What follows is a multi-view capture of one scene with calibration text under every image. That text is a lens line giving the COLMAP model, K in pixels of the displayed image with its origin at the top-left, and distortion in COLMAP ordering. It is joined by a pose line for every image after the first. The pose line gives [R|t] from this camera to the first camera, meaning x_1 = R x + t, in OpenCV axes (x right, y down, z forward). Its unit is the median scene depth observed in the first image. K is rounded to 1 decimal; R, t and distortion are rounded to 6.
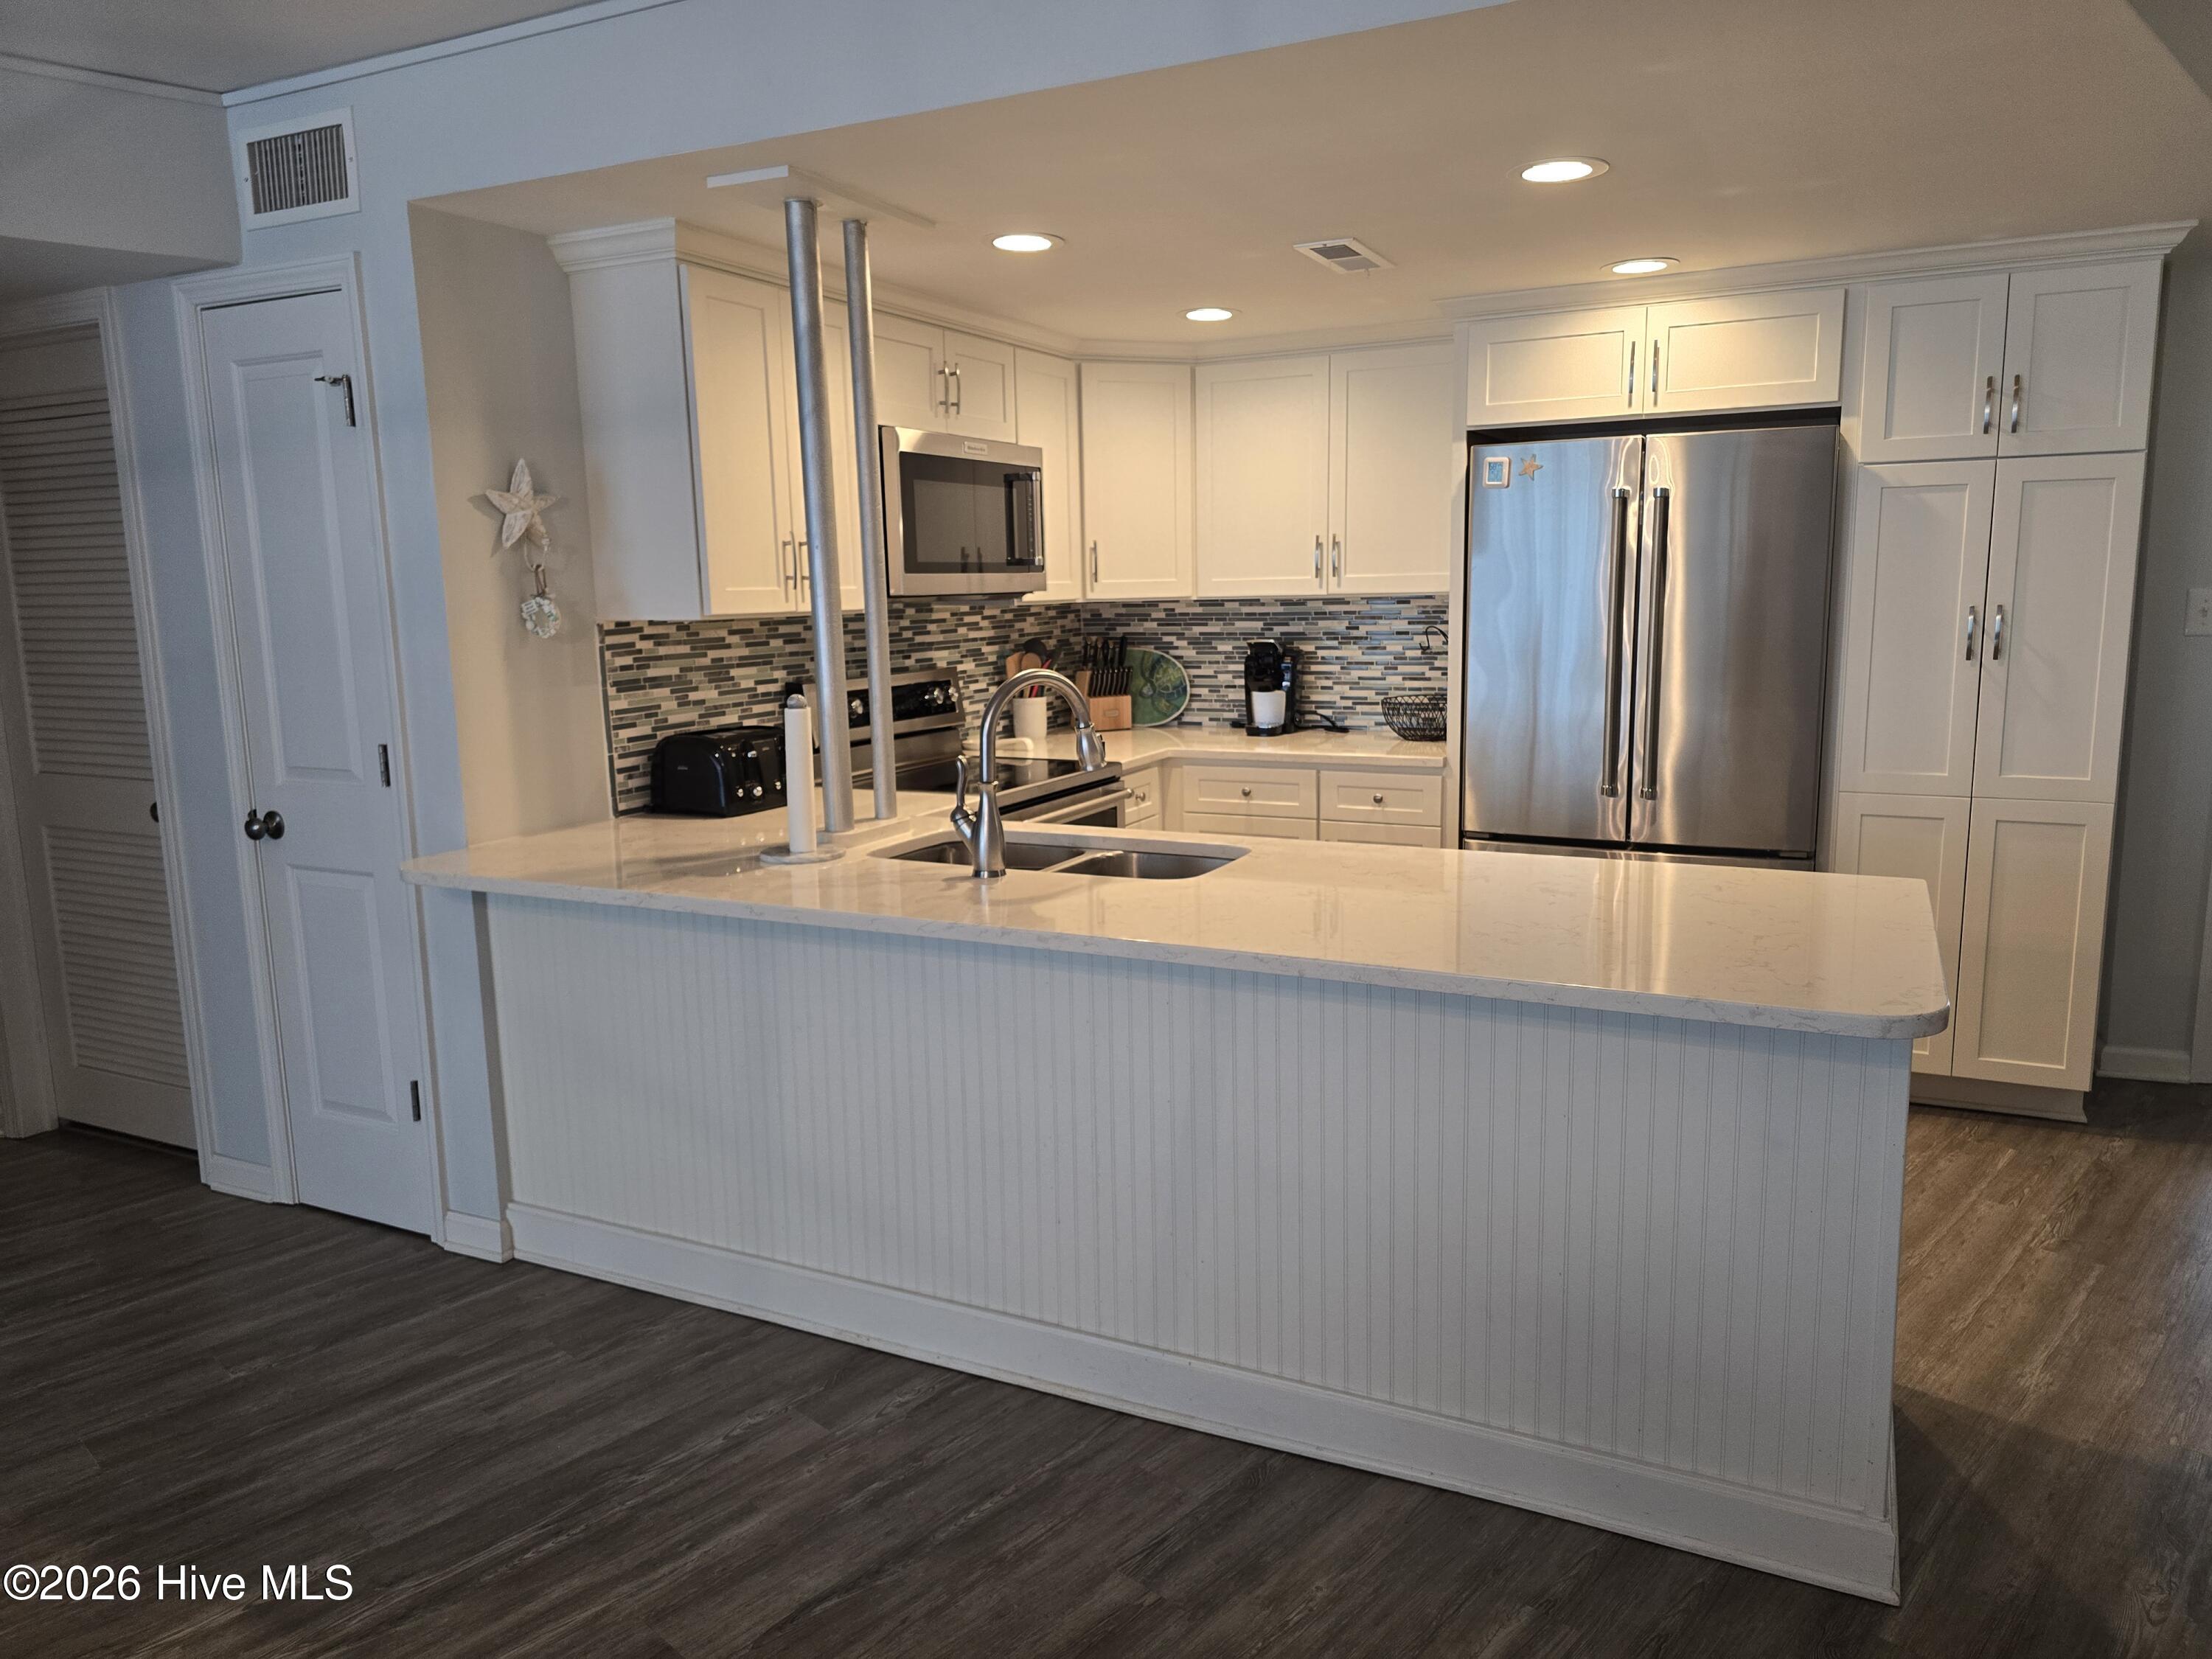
lens RADIAL K [[1465.7, 0, 1106.5], [0, 1465.7, 830.5], [0, 0, 1]] dist [-0.005460, -0.002749]
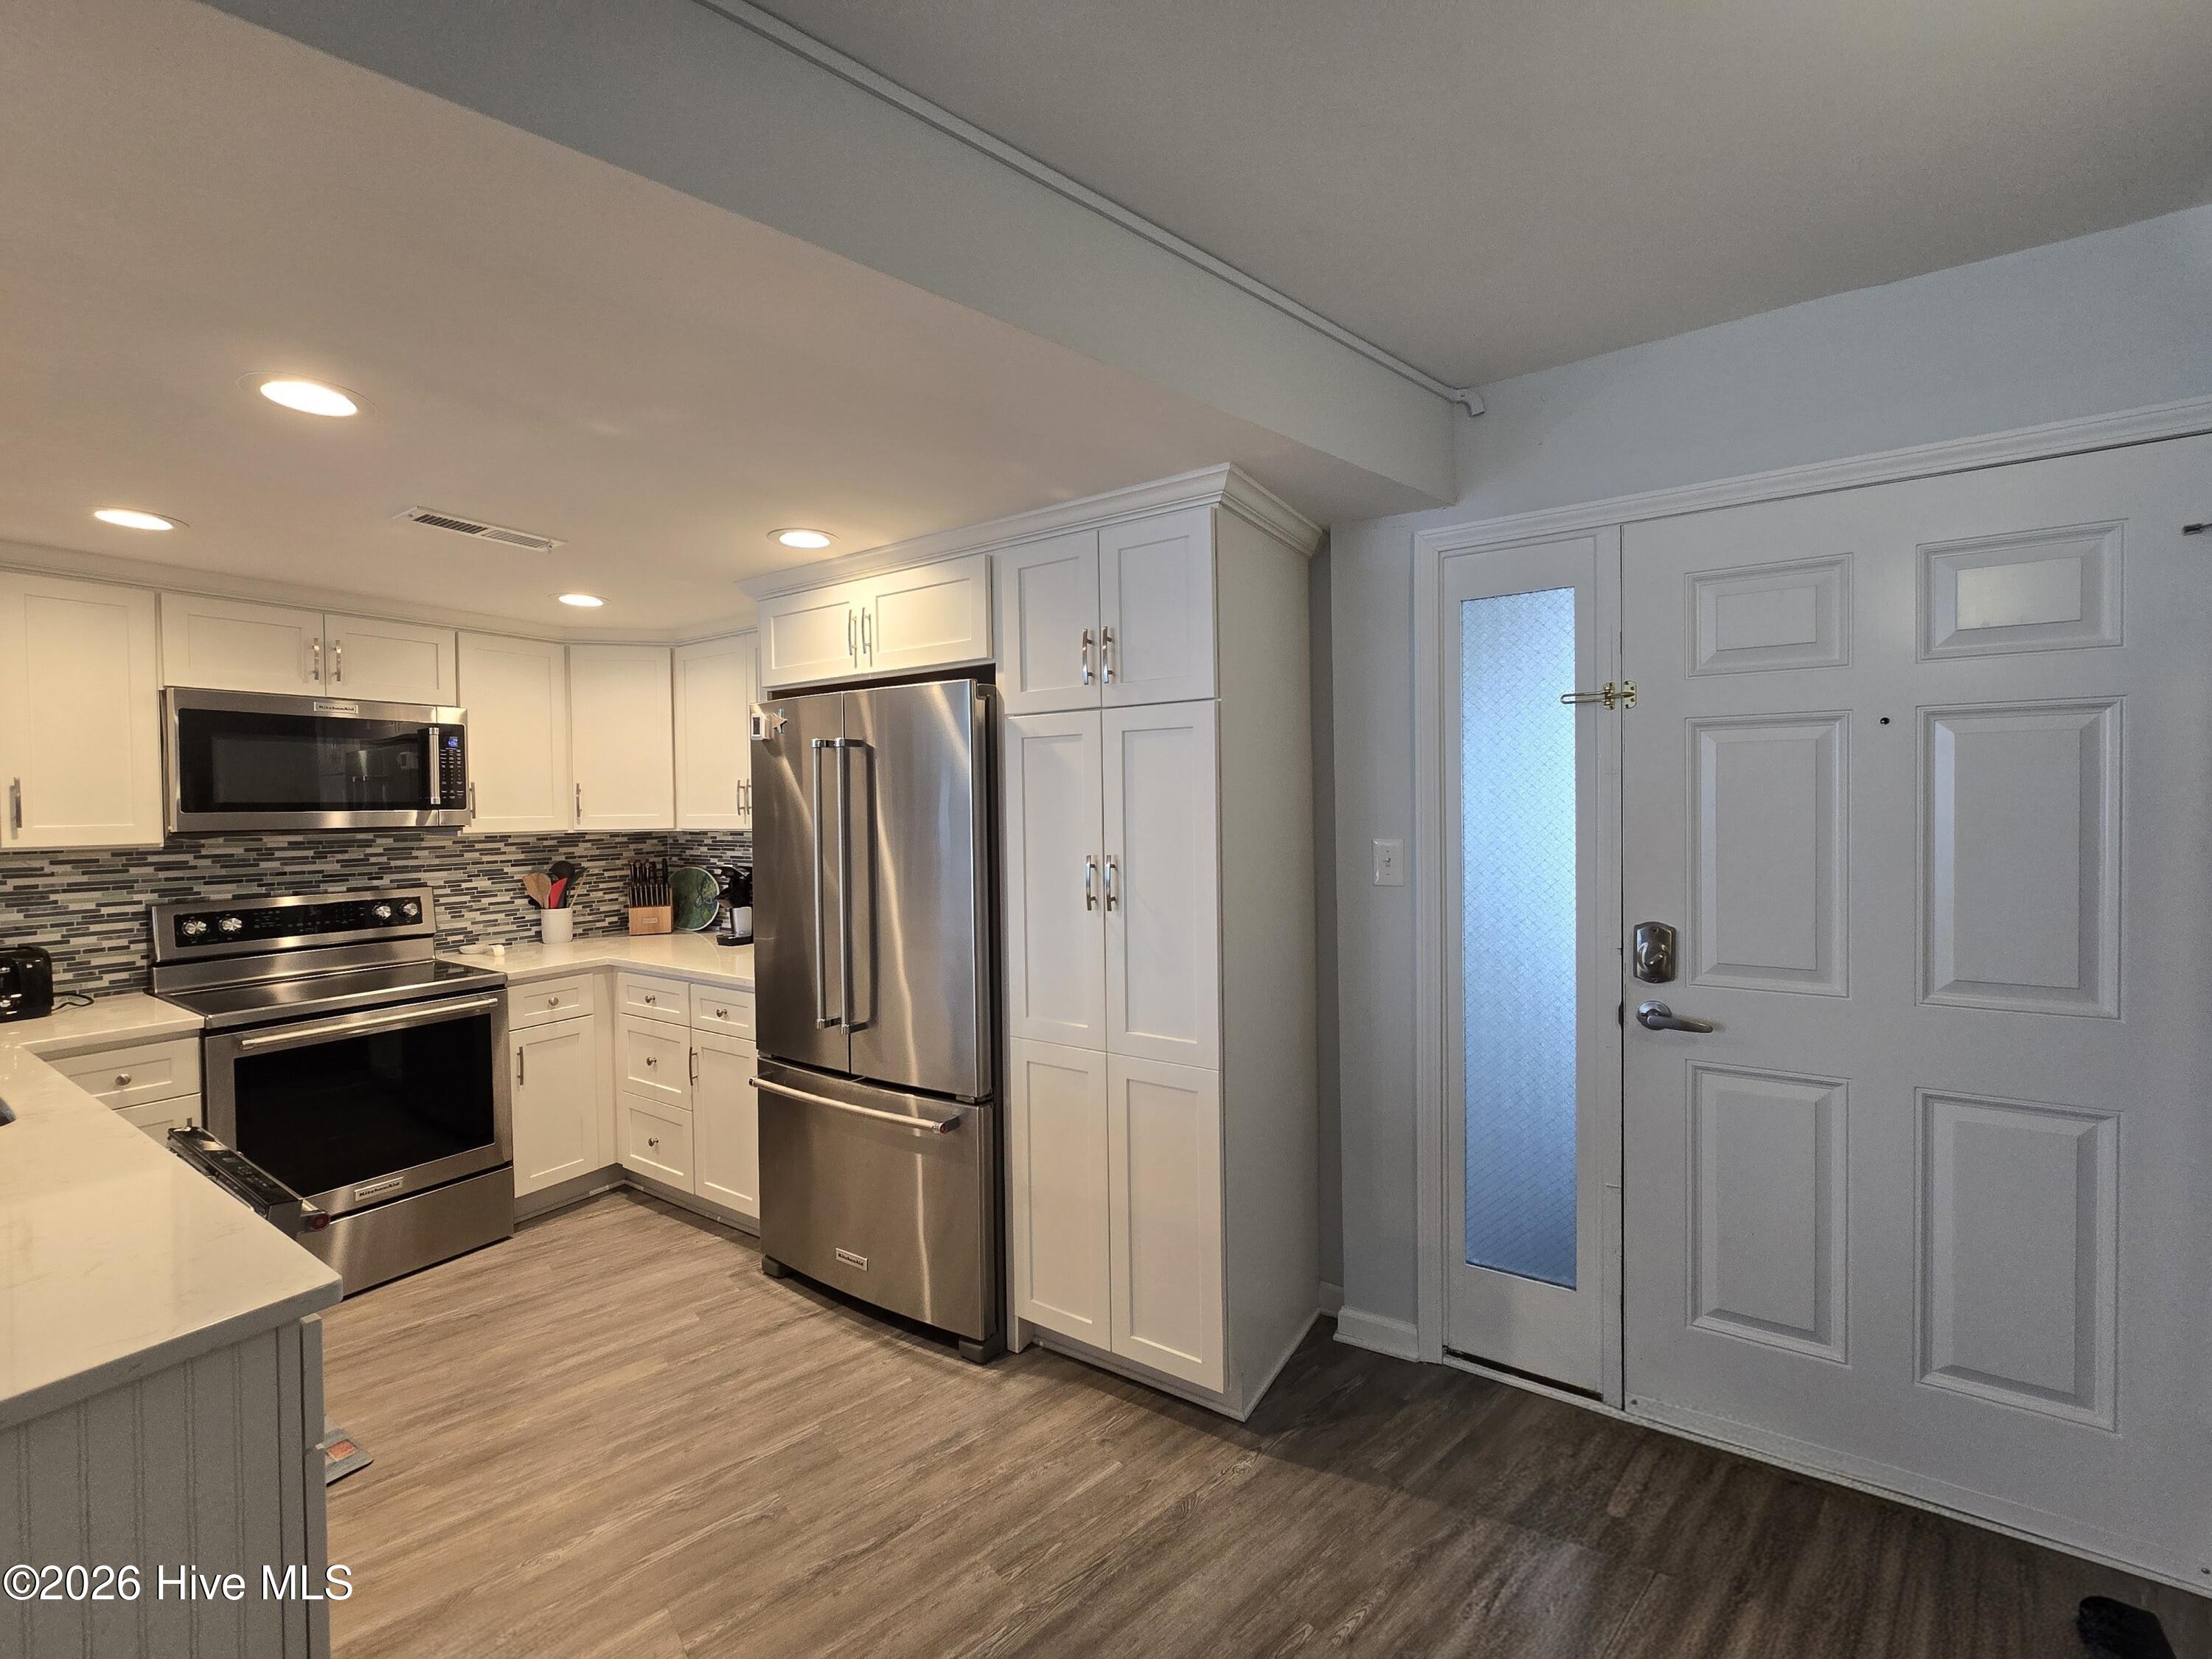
lens RADIAL K [[893.8, 0, 1107.3], [0, 893.8, 823.5], [0, 0, 1]] dist [-0.000635, -0.000038]
pose [[0.994034, 0.009775, -0.108634, 0.620686], [-0.025297, 0.989480, -0.142438, -0.083480], [0.106099, 0.144336, 0.983824, 0.377892]]
